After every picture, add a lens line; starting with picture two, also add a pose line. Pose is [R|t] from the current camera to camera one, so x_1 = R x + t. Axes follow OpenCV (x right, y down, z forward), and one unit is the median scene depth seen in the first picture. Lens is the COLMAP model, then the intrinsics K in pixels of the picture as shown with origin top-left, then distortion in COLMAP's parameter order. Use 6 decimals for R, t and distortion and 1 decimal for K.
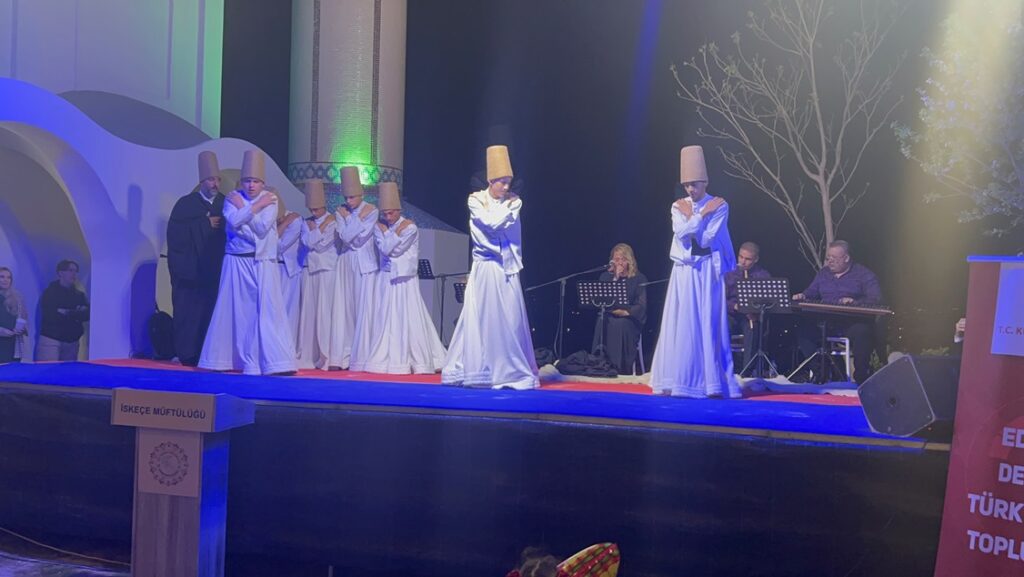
lens RADIAL K [[1028.1, 0, 515.5], [0, 1028.1, 291.1], [0, 0, 1]] dist [0.024082, 0.000000]
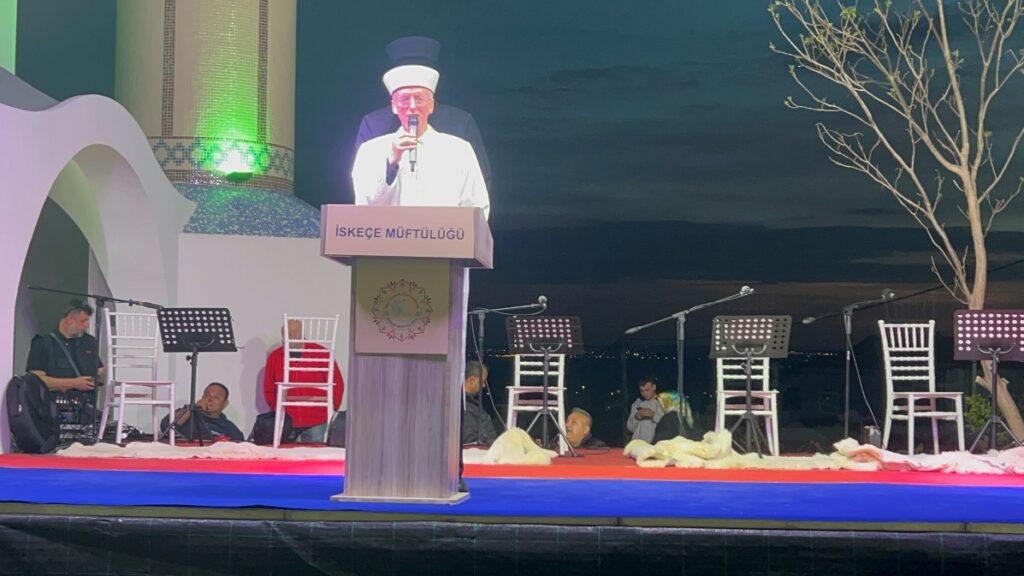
lens RADIAL K [[1460.9, 0, 536.3], [0, 1460.9, 287.4], [0, 0, 1]] dist [0.056149, 0.000000]
pose [[0.976278, -0.005317, 0.216454, -0.267167], [0.012295, 0.999447, -0.030905, -0.001071], [-0.216170, 0.032833, 0.975804, 0.097715]]
